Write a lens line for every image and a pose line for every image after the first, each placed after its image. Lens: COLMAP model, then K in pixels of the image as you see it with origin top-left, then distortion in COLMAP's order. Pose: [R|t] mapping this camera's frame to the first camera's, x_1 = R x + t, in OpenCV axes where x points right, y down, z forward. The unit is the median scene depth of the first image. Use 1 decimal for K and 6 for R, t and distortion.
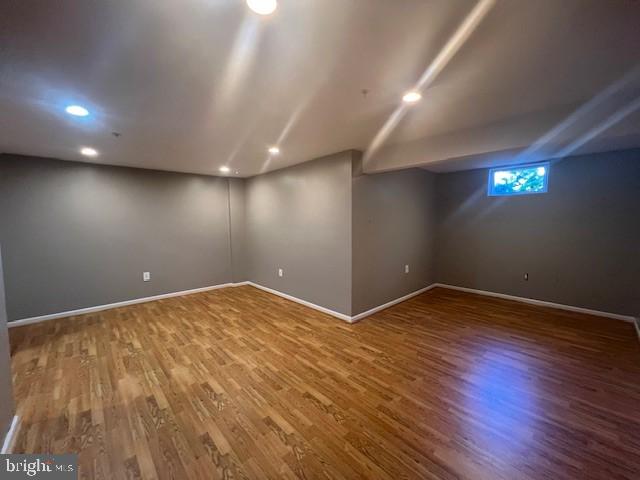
lens RADIAL K [[255.0, 0, 319.7], [0, 255.0, 243.8], [0, 0, 1]] dist [0.001471, -0.000721]
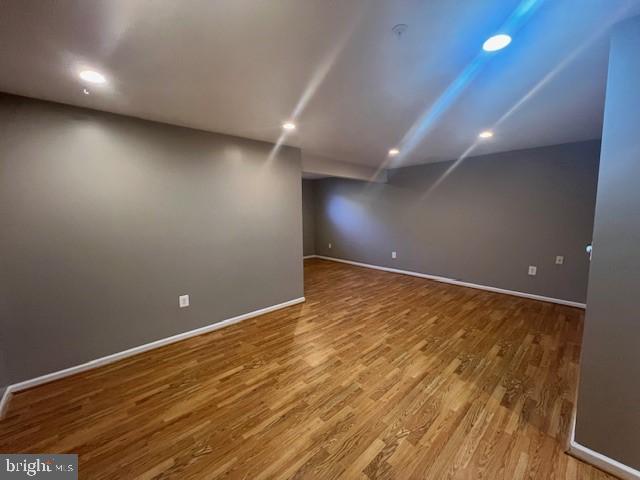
lens RADIAL K [[255.0, 0, 319.6], [0, 255.0, 236.6], [0, 0, 1]] dist [0.001471, -0.000721]
pose [[0.012365, -0.096755, 0.995231, -1.251990], [0.105864, 0.989840, 0.094916, -0.102492], [-0.994304, 0.104186, 0.022482, 1.102597]]
